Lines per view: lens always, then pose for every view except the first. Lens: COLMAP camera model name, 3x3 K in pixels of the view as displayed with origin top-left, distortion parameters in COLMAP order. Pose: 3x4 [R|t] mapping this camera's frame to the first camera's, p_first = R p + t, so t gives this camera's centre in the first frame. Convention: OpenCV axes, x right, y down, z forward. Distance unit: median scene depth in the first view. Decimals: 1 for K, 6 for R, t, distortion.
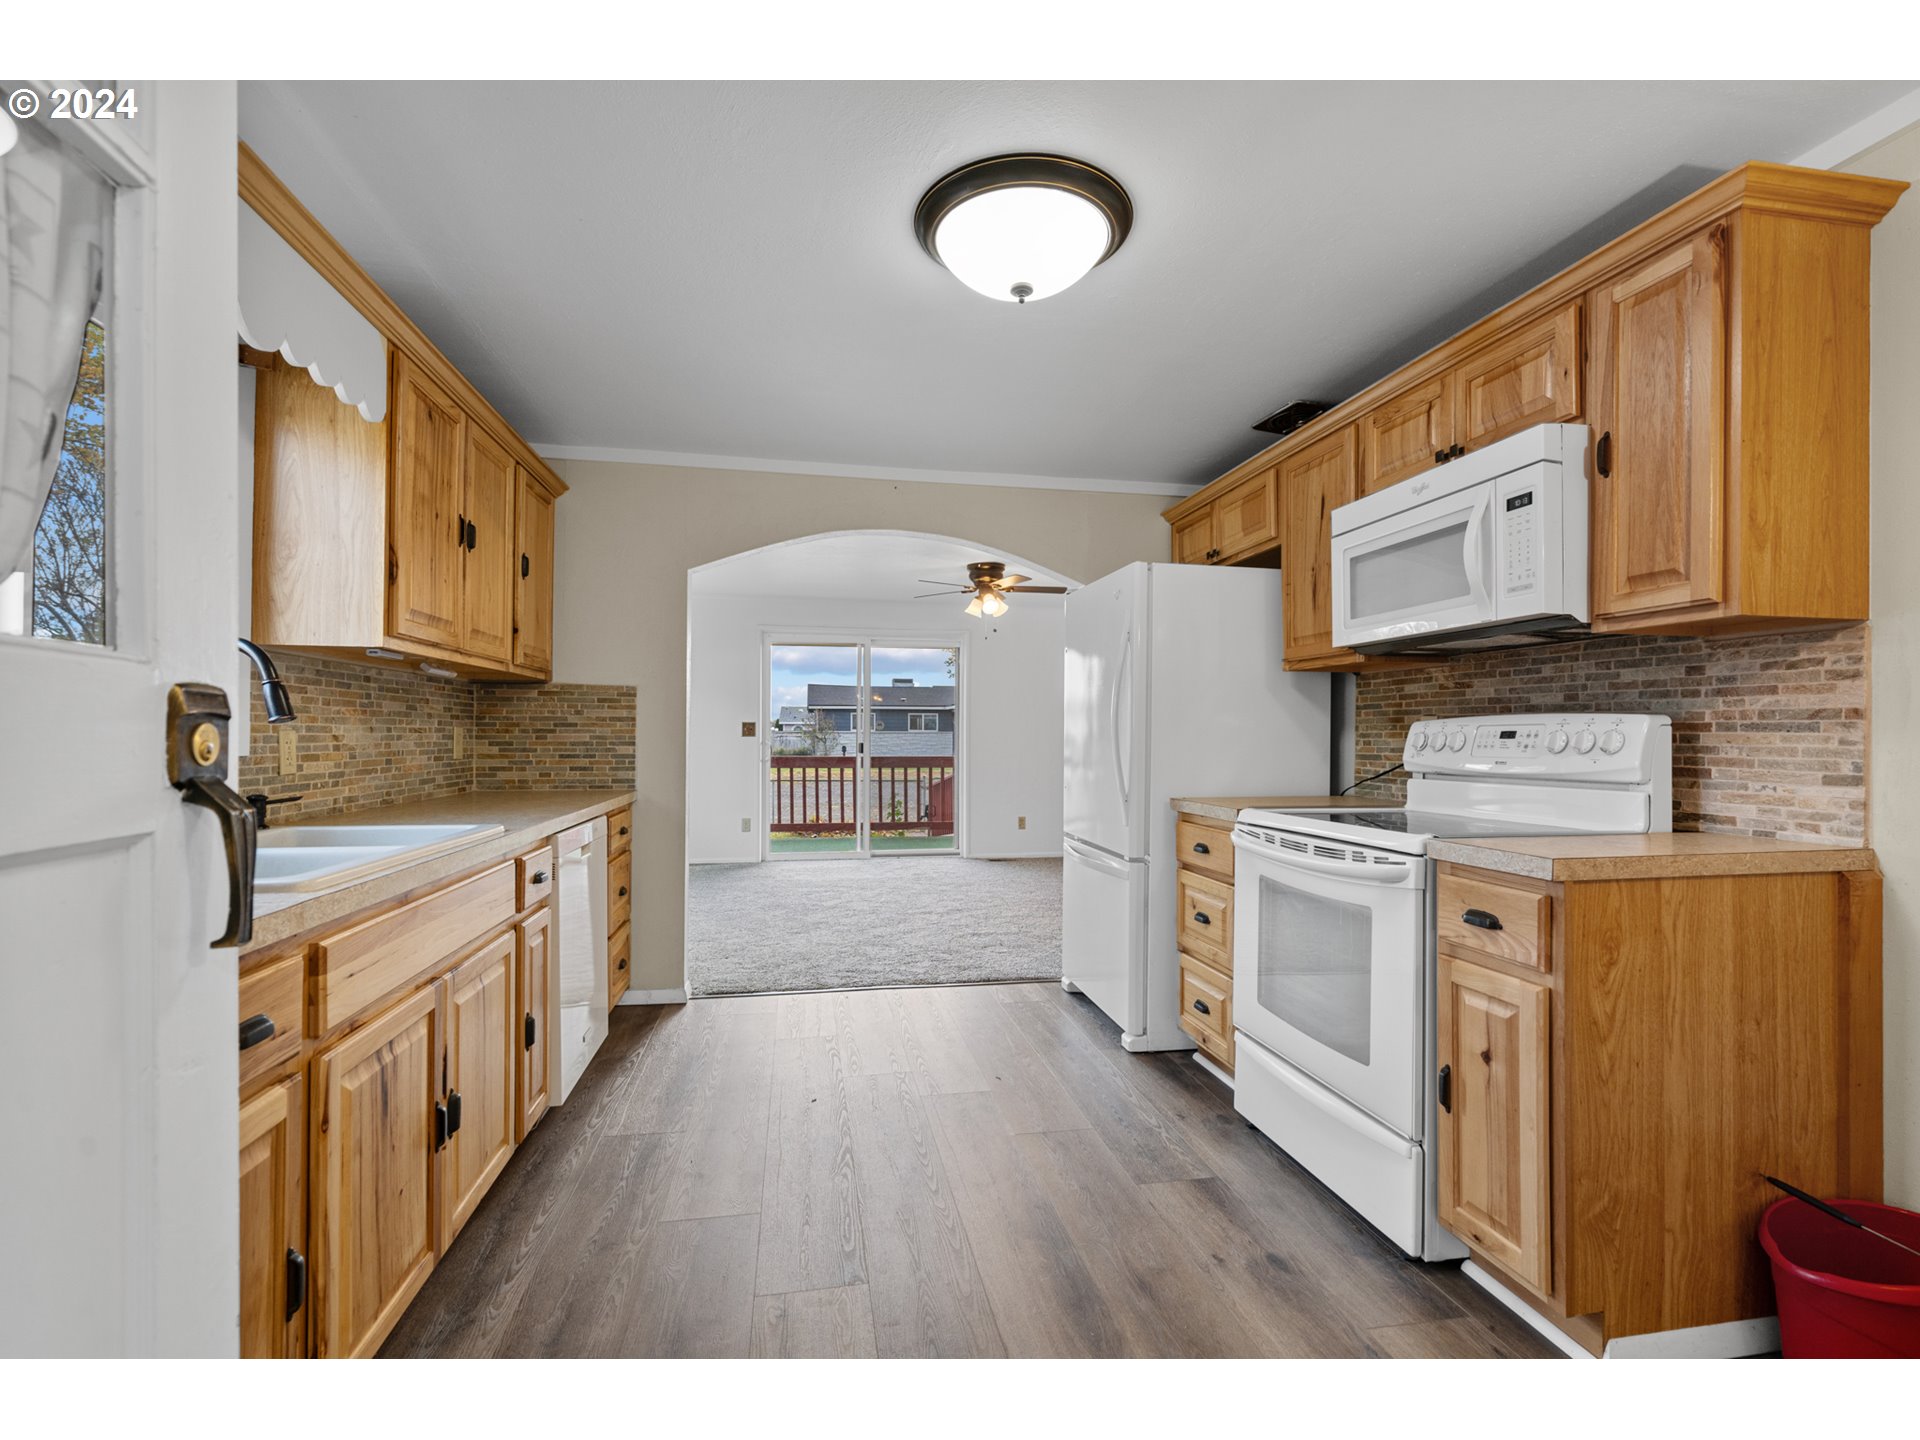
lens RADIAL K [[878.9, 0, 955.4], [0, 878.9, 731.2], [0, 0, 1]] dist [0.001713, -0.000010]
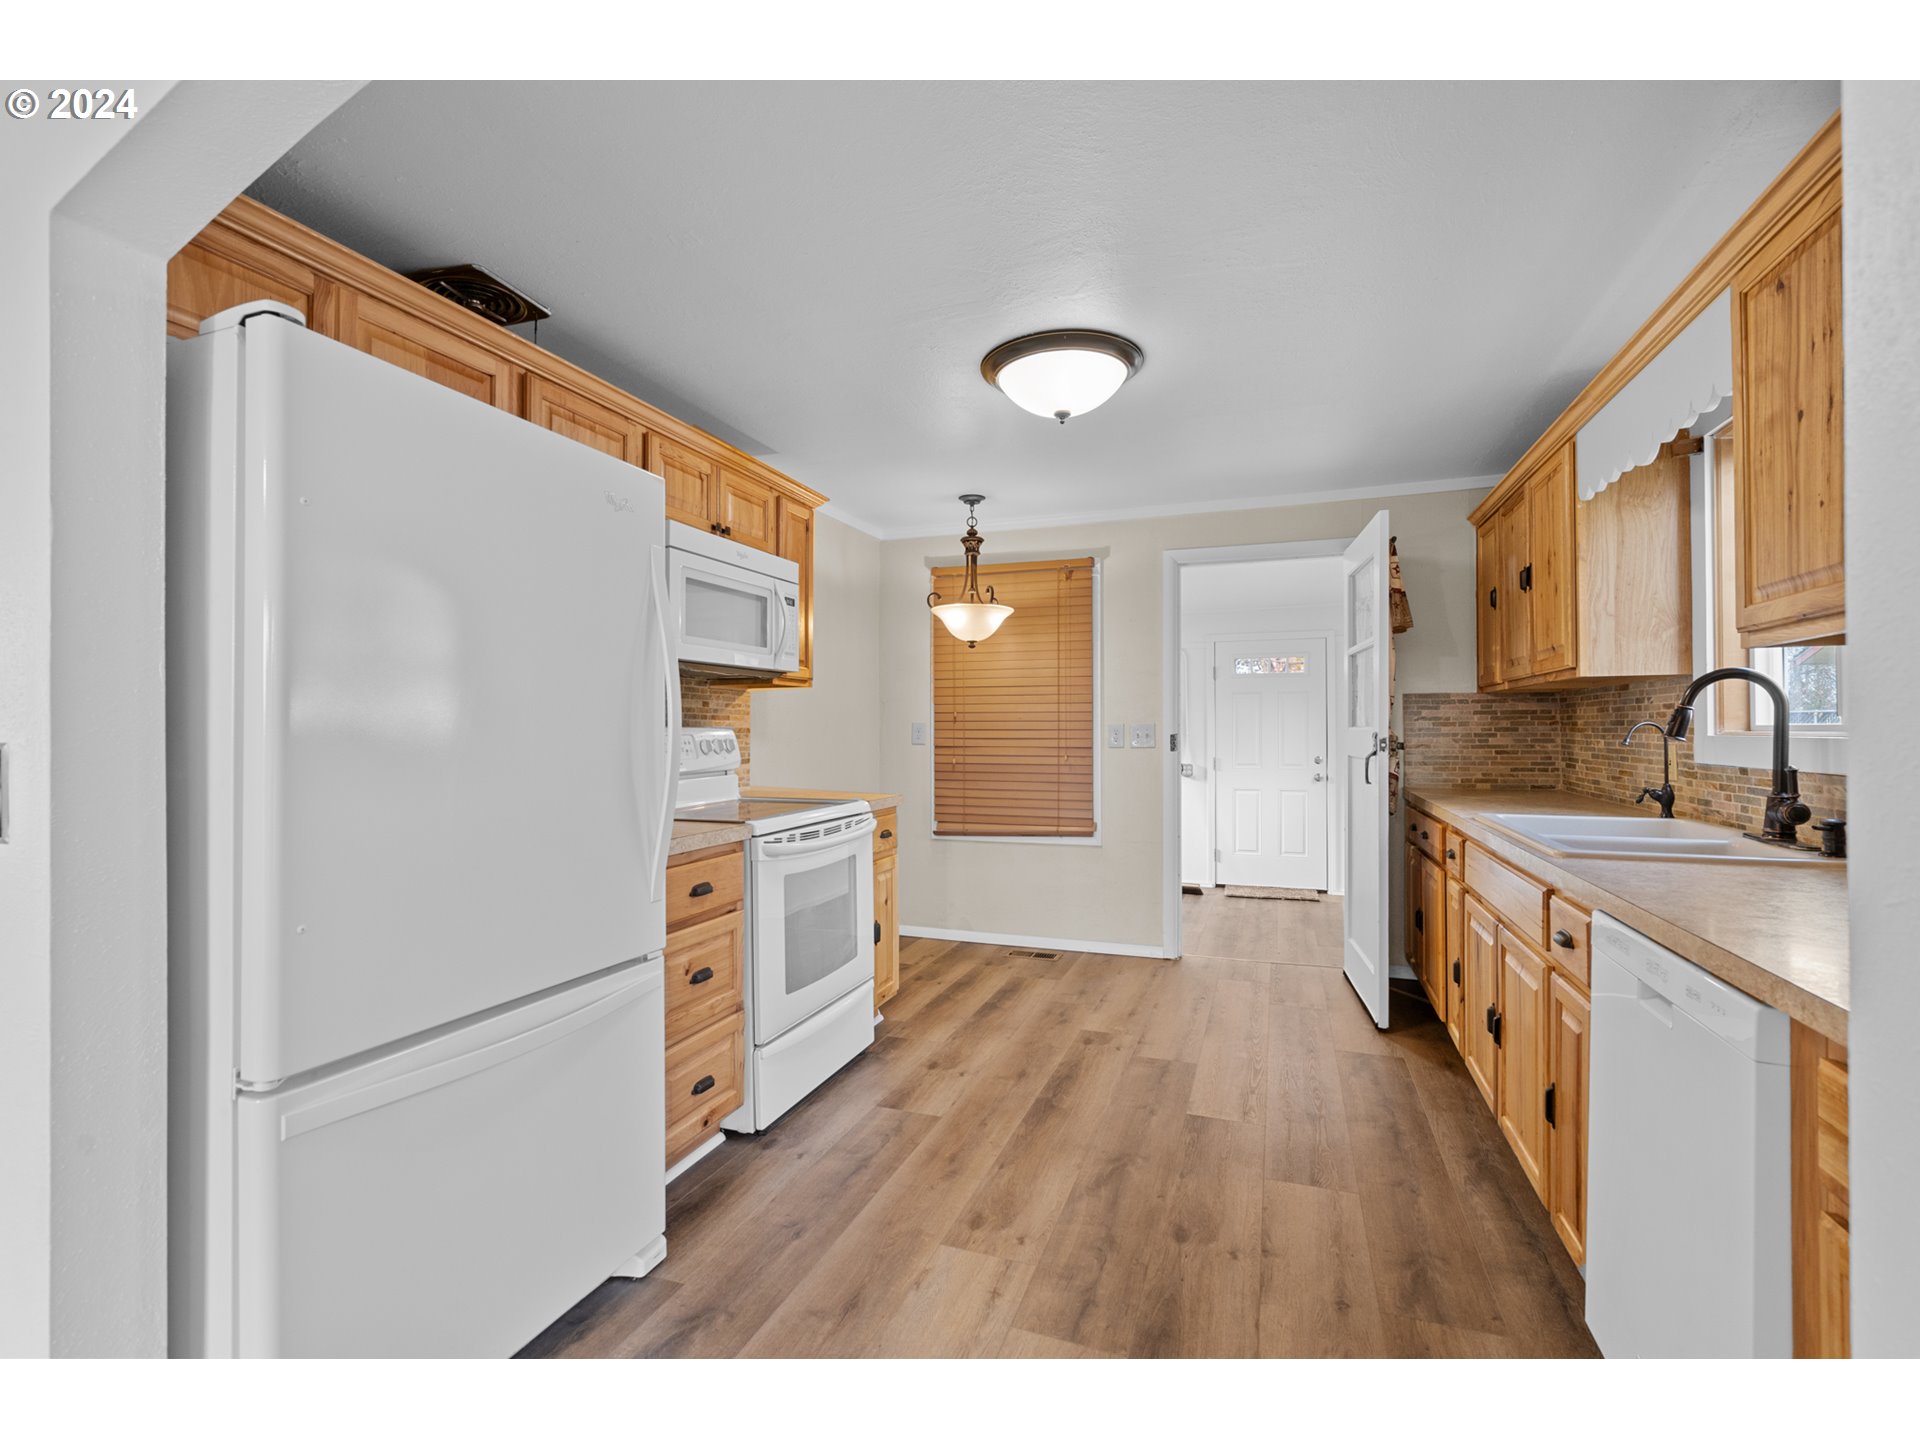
lens RADIAL K [[878.9, 0, 950.1], [0, 878.9, 726.3], [0, 0, 1]] dist [0.001713, -0.000010]
pose [[-0.864136, -0.001267, 0.503256, -0.439154], [-0.005401, 0.999963, -0.006755, -0.015312], [-0.503229, -0.008555, -0.864111, 2.182809]]
